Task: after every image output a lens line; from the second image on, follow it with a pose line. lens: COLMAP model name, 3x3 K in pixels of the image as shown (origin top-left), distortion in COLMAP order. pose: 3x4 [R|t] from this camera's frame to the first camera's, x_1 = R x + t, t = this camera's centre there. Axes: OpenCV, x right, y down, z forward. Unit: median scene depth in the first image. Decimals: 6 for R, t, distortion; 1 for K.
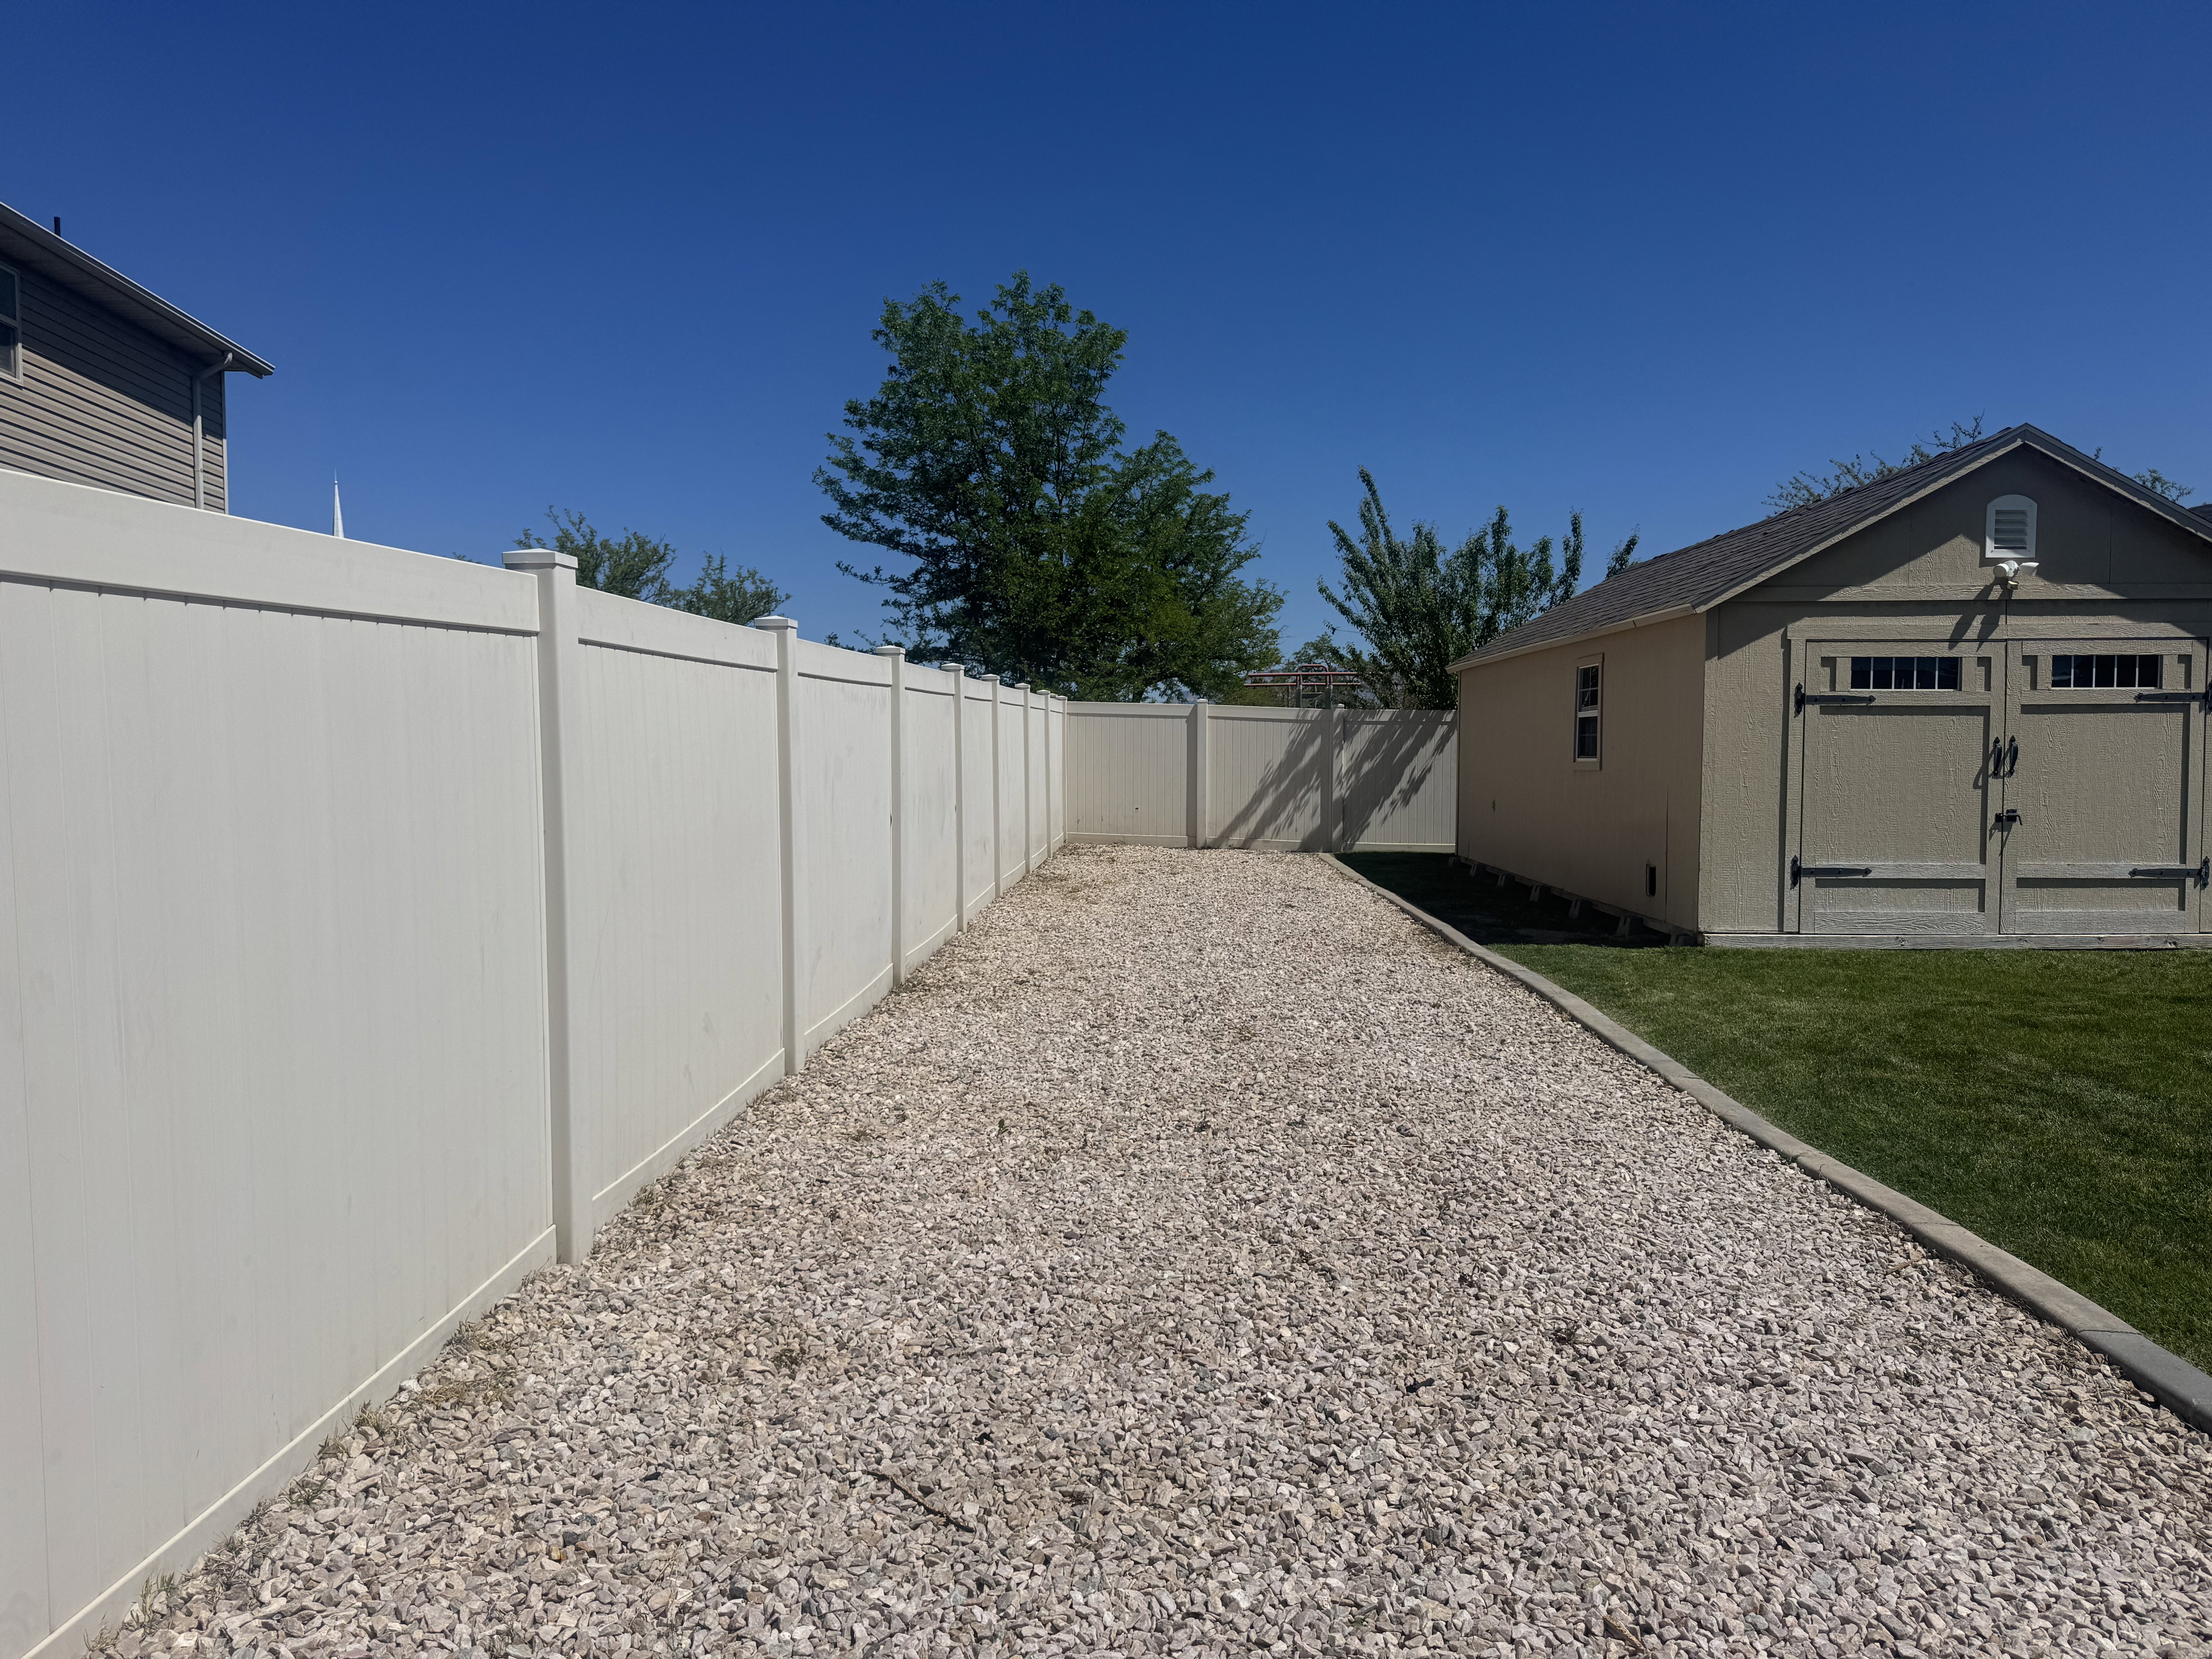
lens RADIAL K [[1563.3, 0, 1095.4], [0, 1563.3, 842.8], [0, 0, 1]] dist [0.002624, -0.002445]
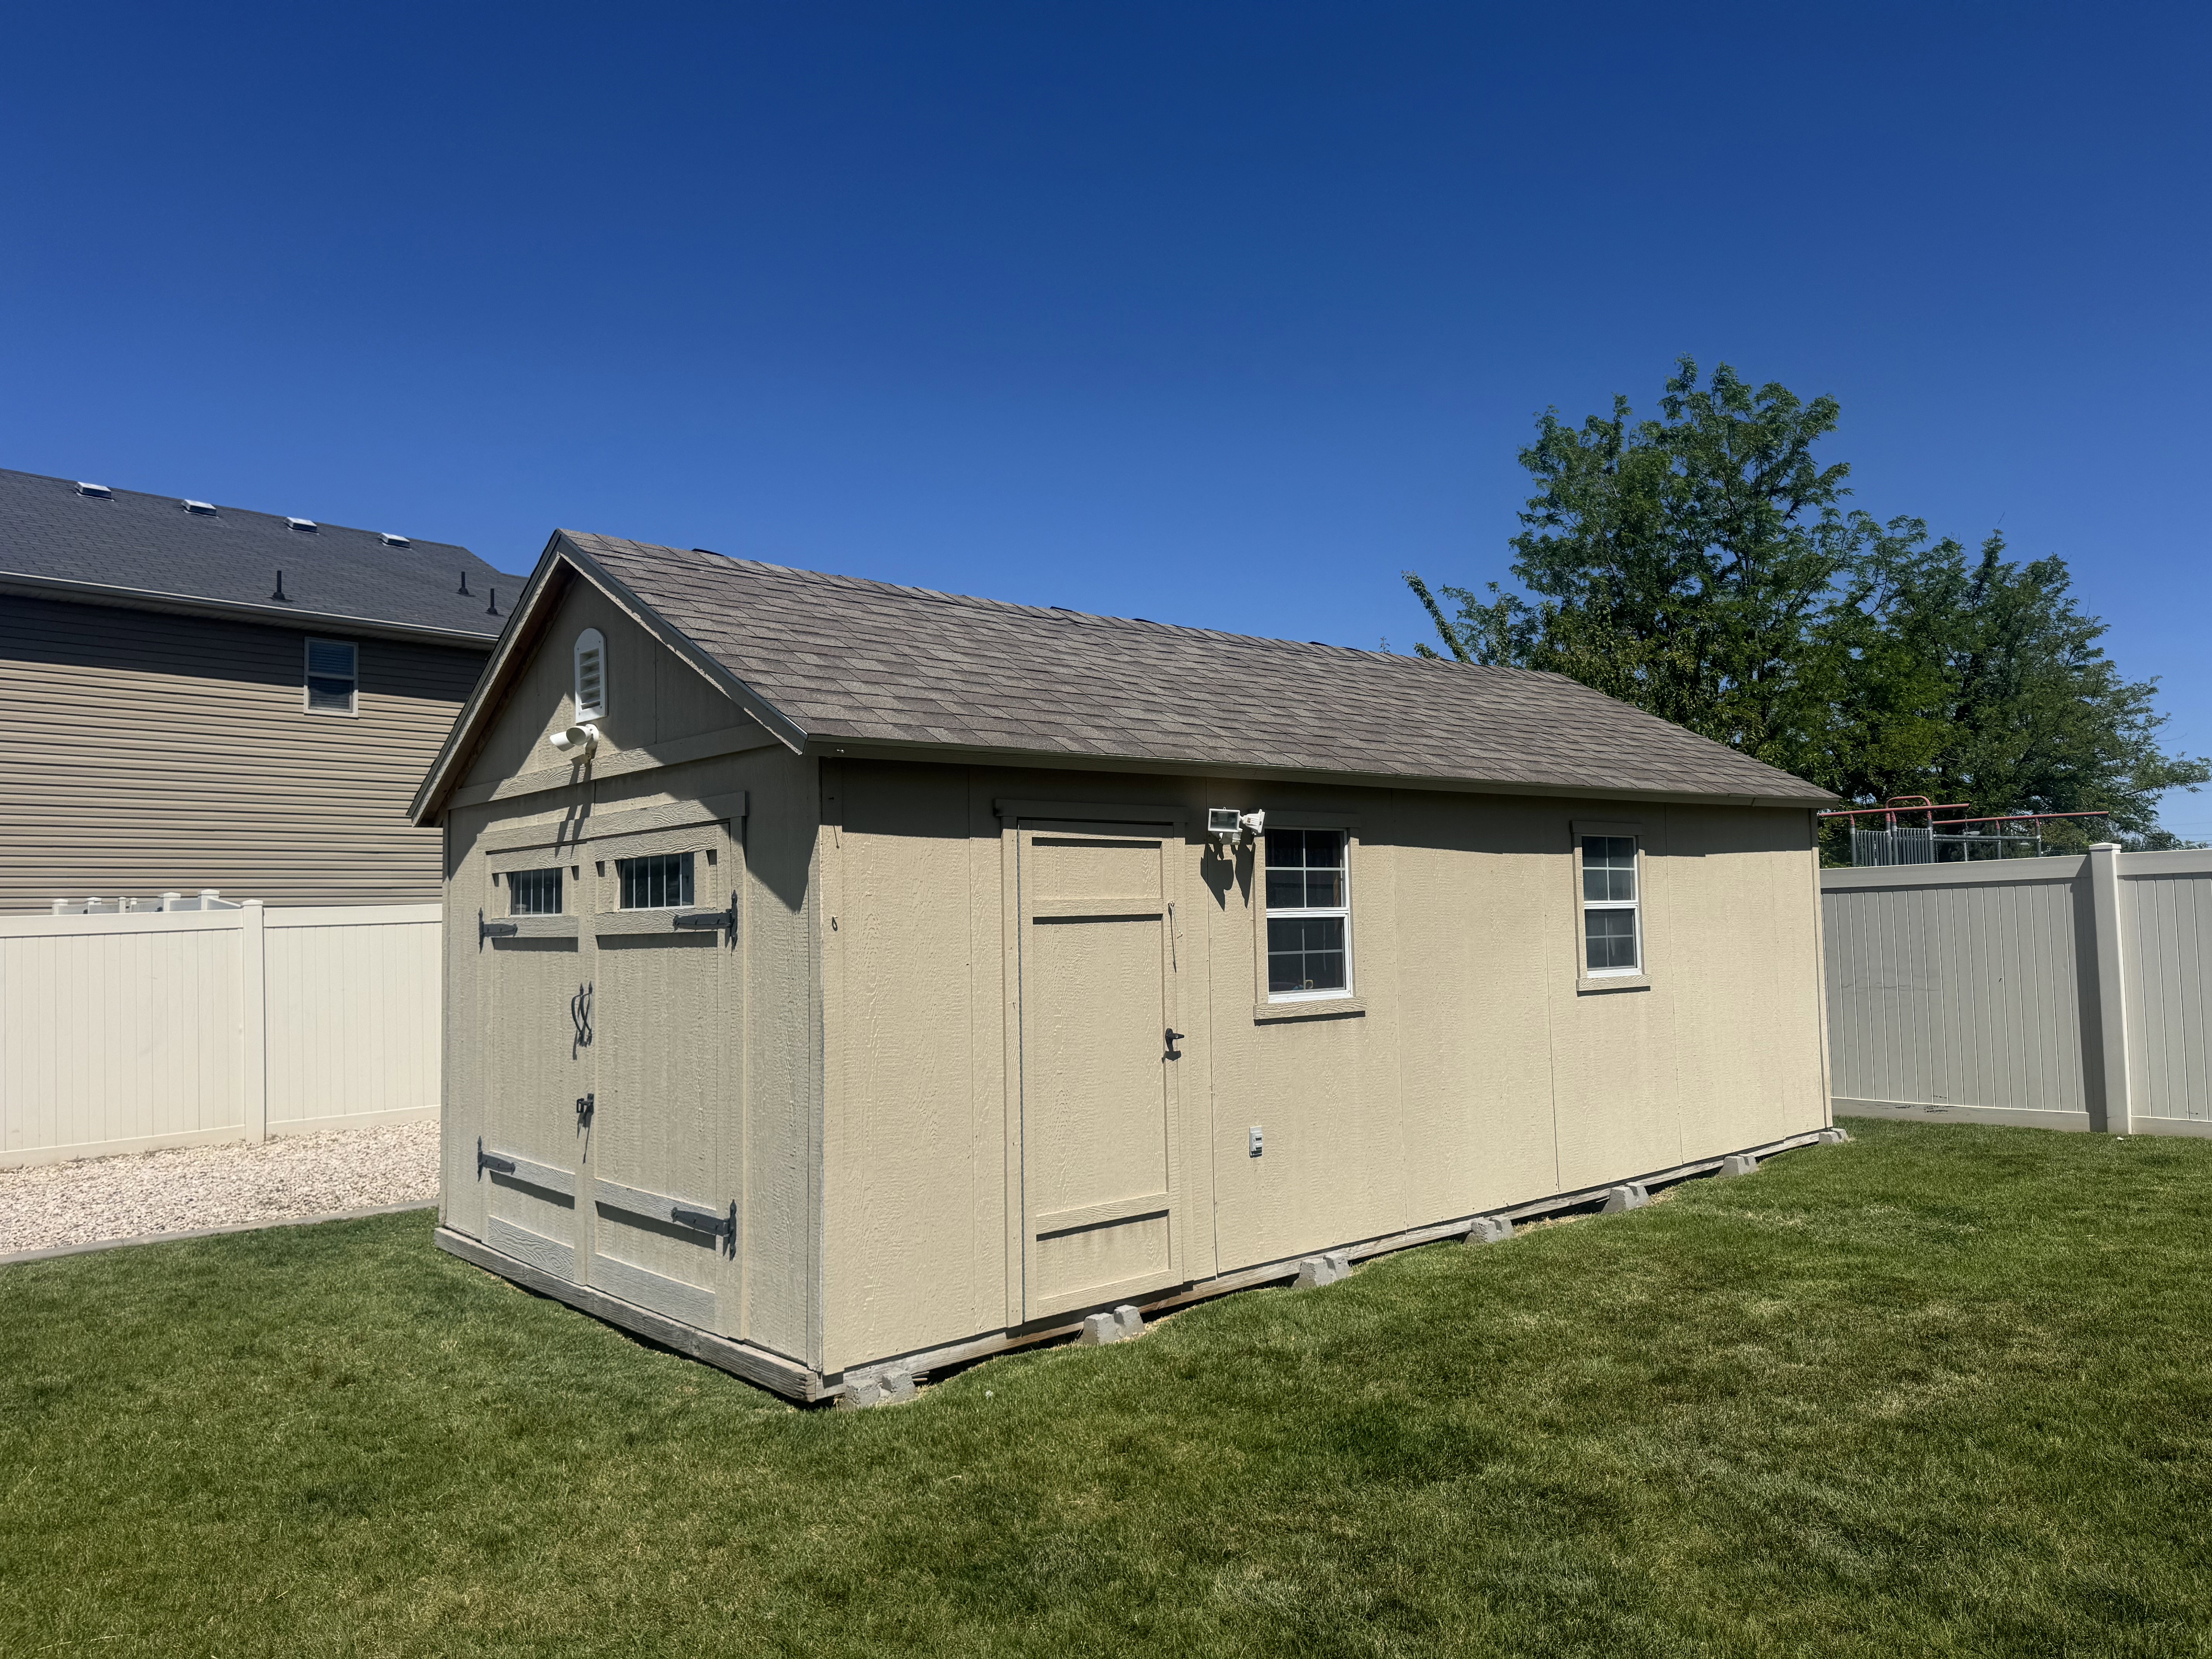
lens RADIAL K [[1628.6, 0, 1106.0], [0, 1628.6, 829.5], [0, 0, 1]] dist [0.005439, 0.000191]
pose [[0.673690, -0.054753, -0.736983, 1.242111], [-0.025351, 0.994952, -0.097093, -0.071009], [0.738579, 0.084094, 0.668901, 0.689584]]
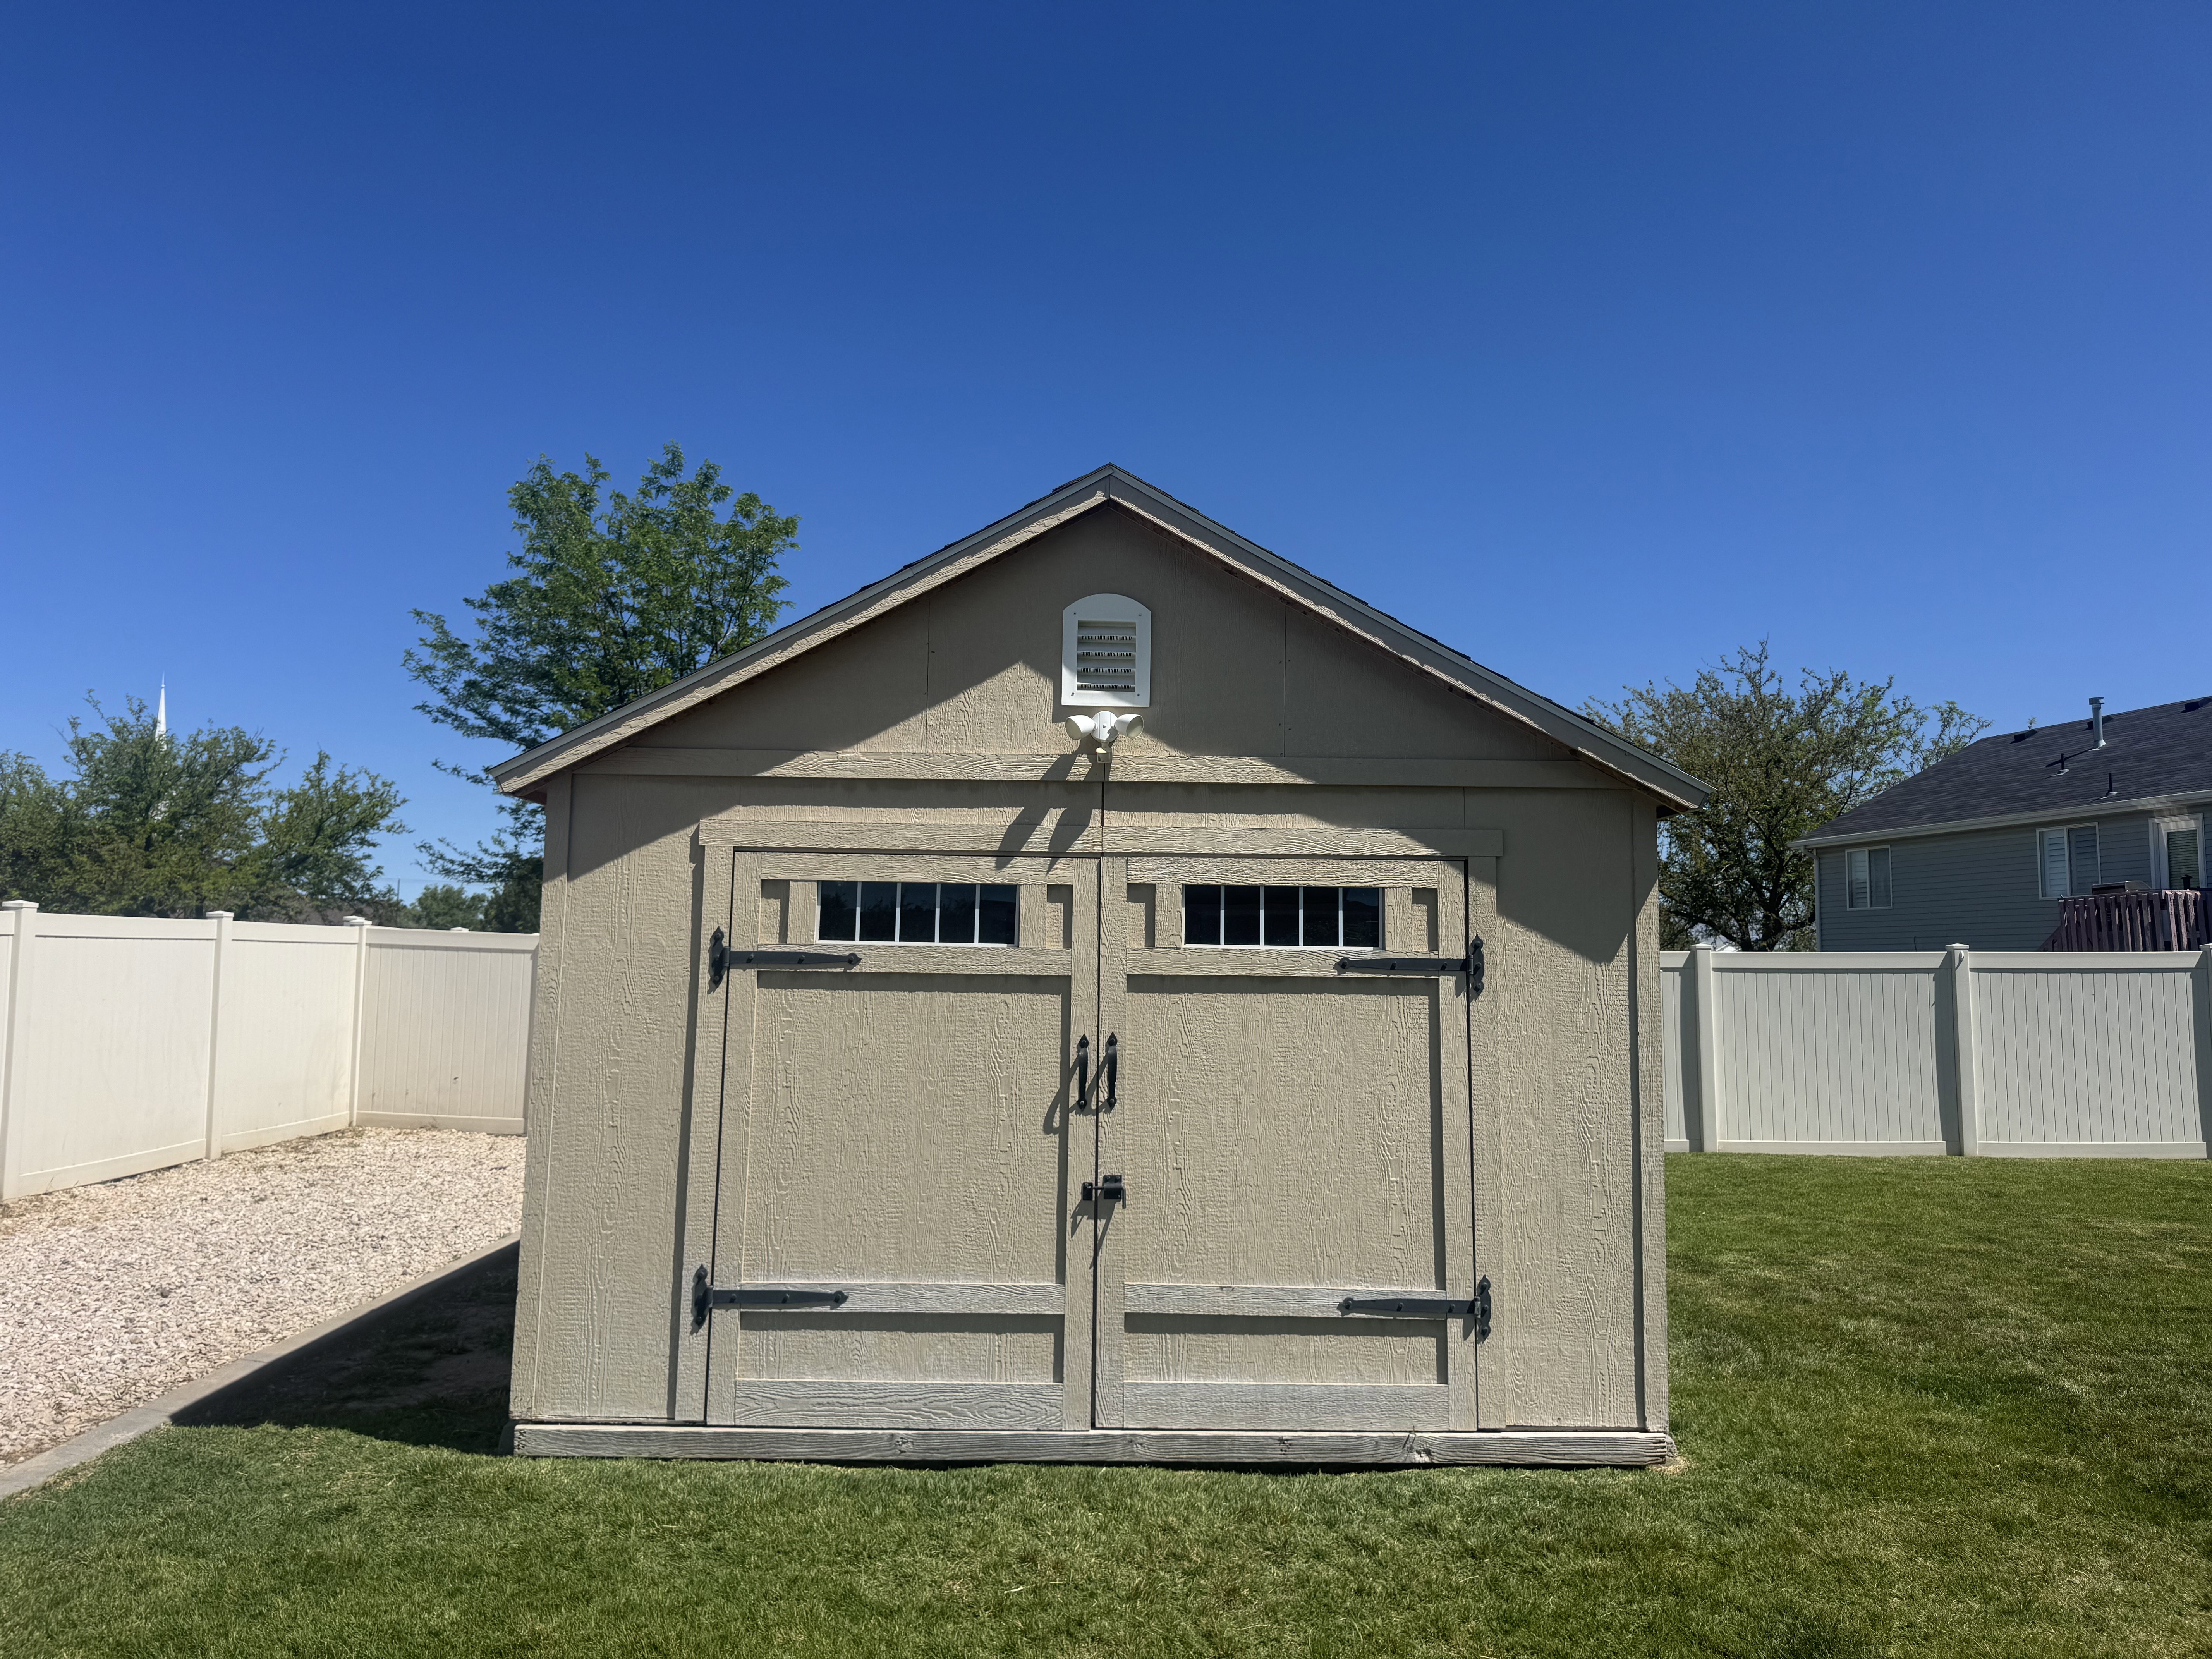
lens RADIAL K [[1547.3, 0, 1109.7], [0, 1547.3, 805.8], [0, 0, 1]] dist [0.050136, -0.005769]
pose [[0.998514, 0.021239, 0.050190, 0.554558], [-0.012649, 0.986103, -0.165653, -0.057412], [-0.053011, 0.164772, 0.984906, 0.467785]]
